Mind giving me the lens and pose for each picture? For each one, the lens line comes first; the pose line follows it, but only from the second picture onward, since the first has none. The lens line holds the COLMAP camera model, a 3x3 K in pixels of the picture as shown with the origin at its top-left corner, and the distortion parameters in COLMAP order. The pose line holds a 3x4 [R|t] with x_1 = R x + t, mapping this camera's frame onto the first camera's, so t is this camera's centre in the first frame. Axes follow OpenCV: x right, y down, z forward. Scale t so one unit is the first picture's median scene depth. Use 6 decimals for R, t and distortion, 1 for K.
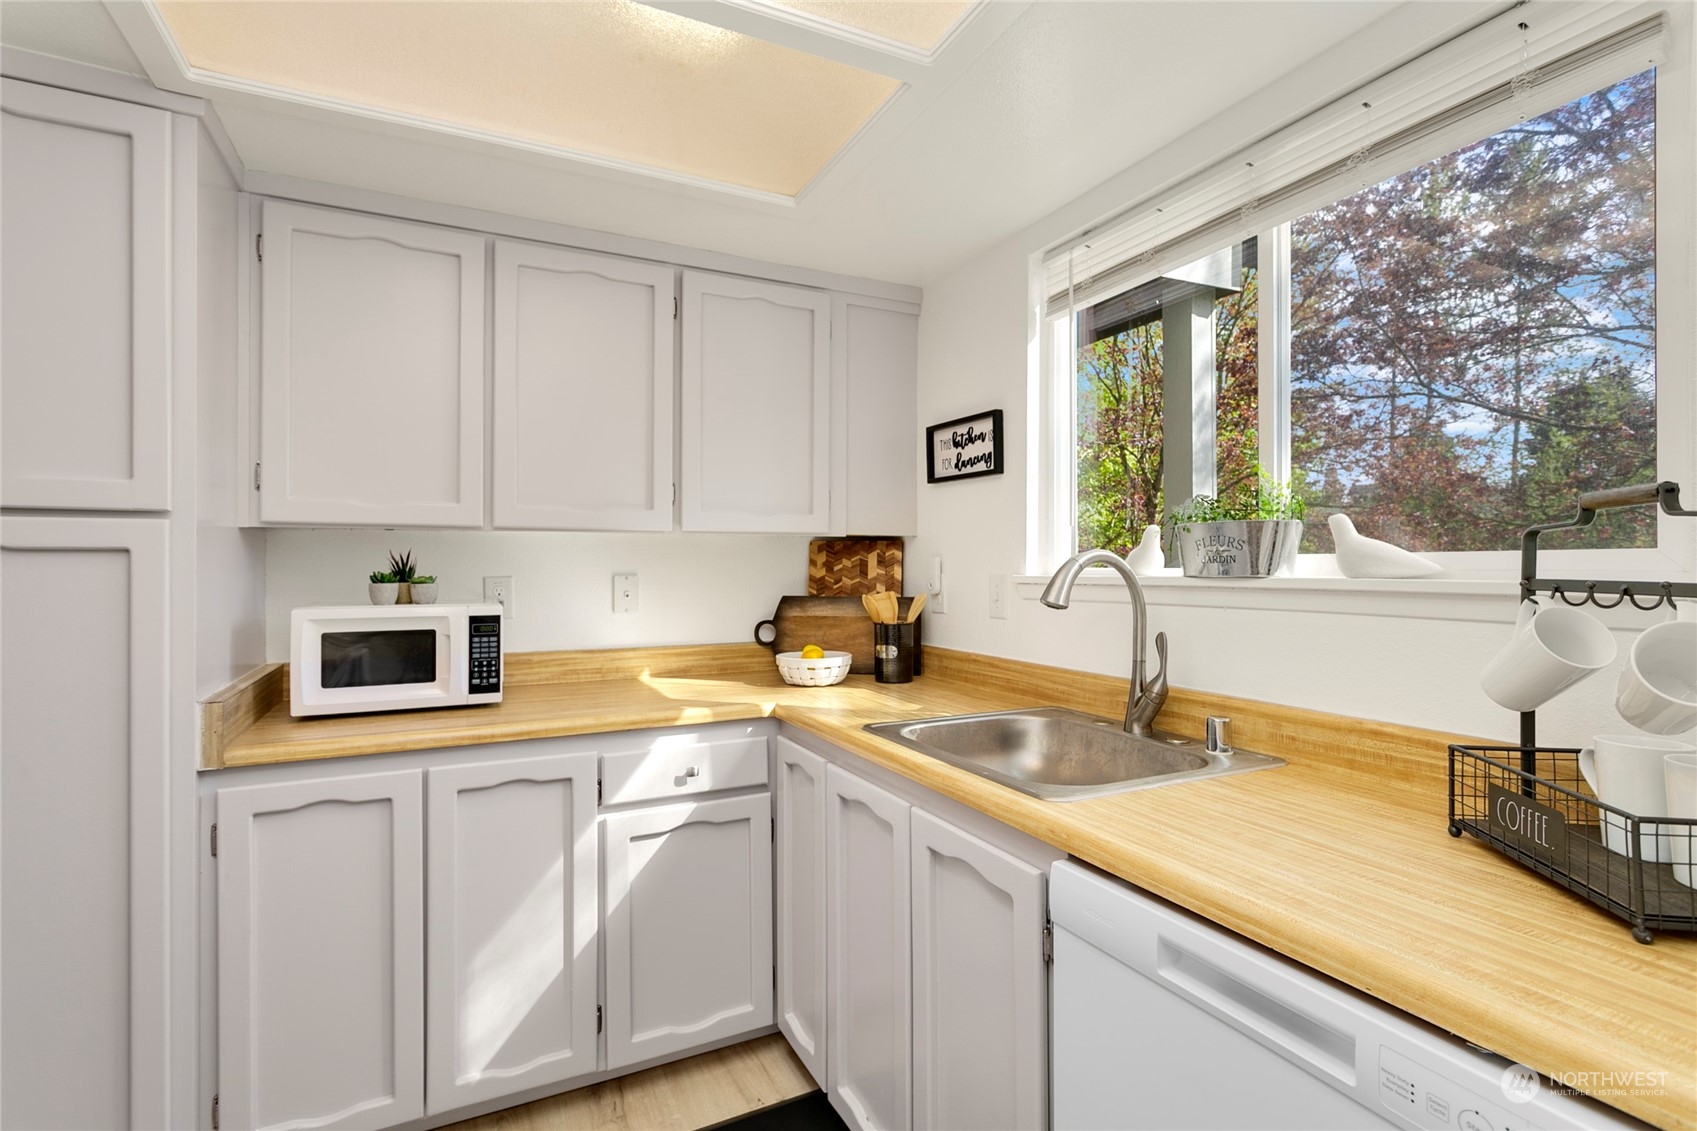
lens RADIAL K [[804.7, 0, 855.2], [0, 804.7, 562.2], [0, 0, 1]] dist [0.012615, -0.000547]
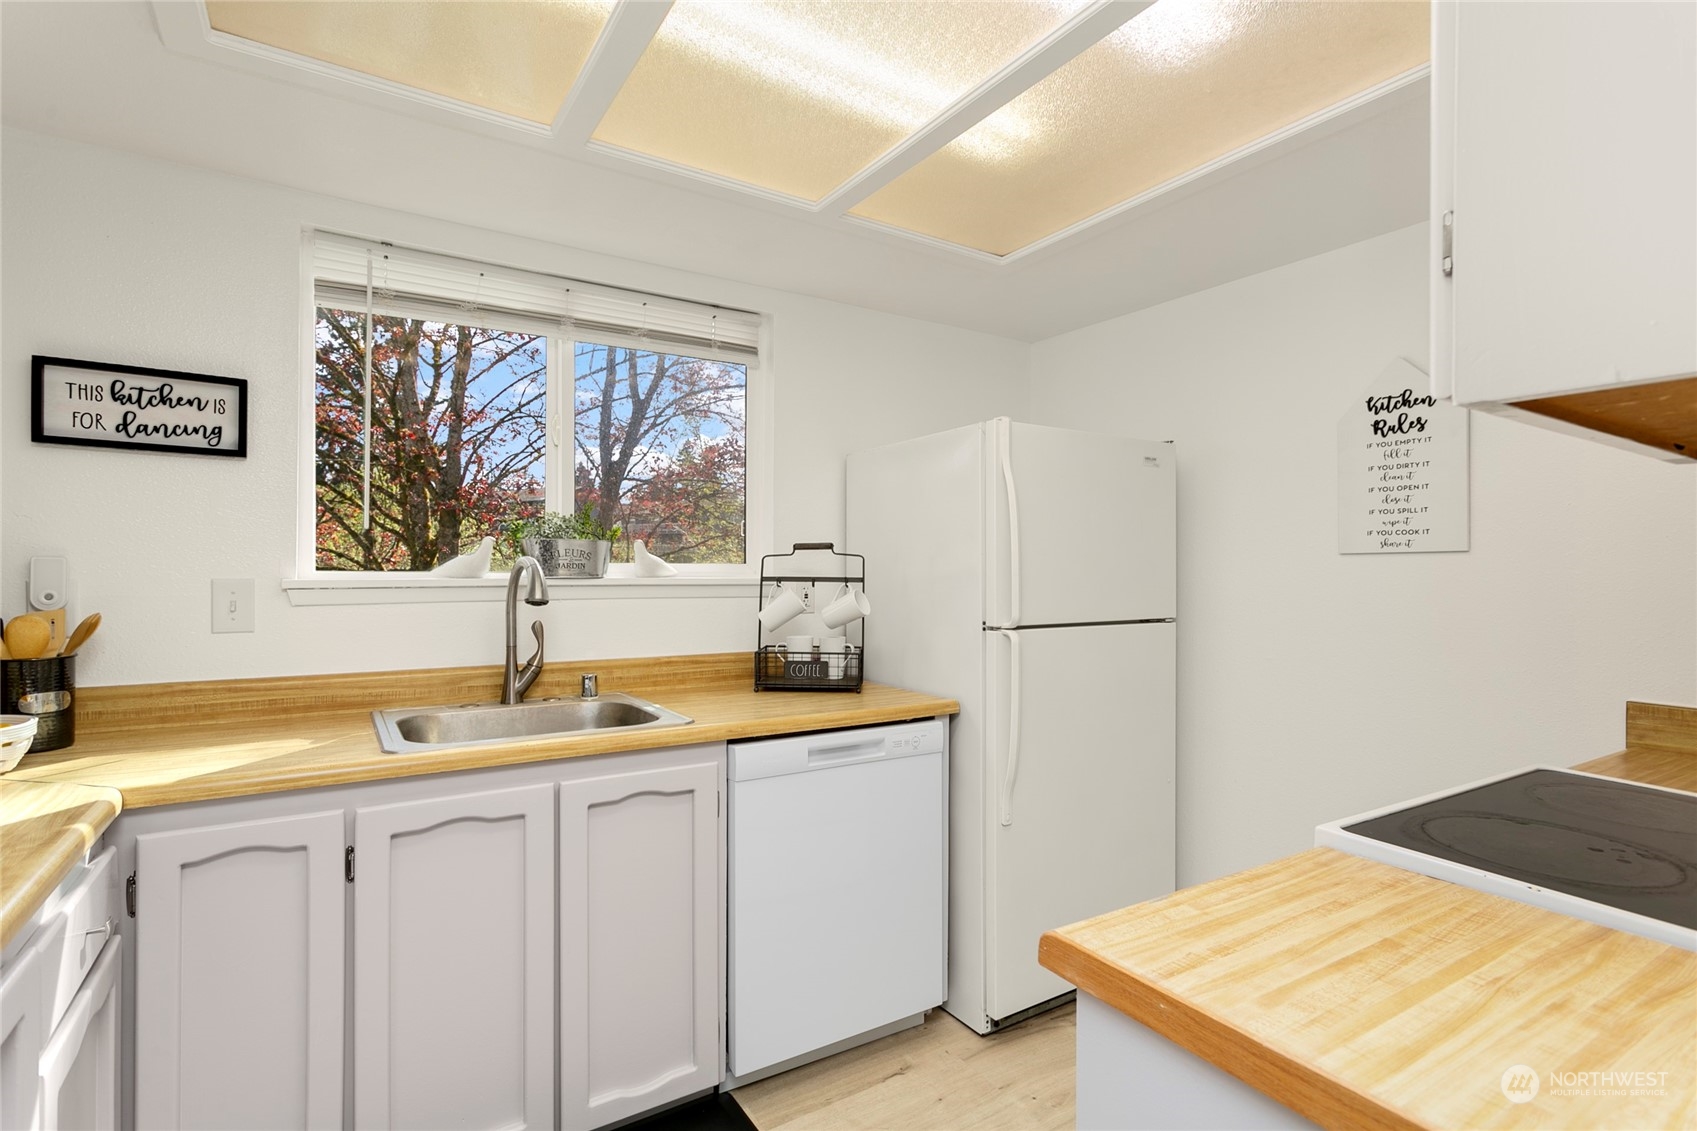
lens RADIAL K [[831.3, 0, 849.9], [0, 831.3, 574.8], [0, 0, 1]] dist [-0.012504, 0.005527]
pose [[-0.109957, -0.006778, 0.993913, -0.707093], [-0.010652, 0.999927, 0.005641, -0.000369], [-0.993879, -0.009967, -0.110022, 0.452113]]
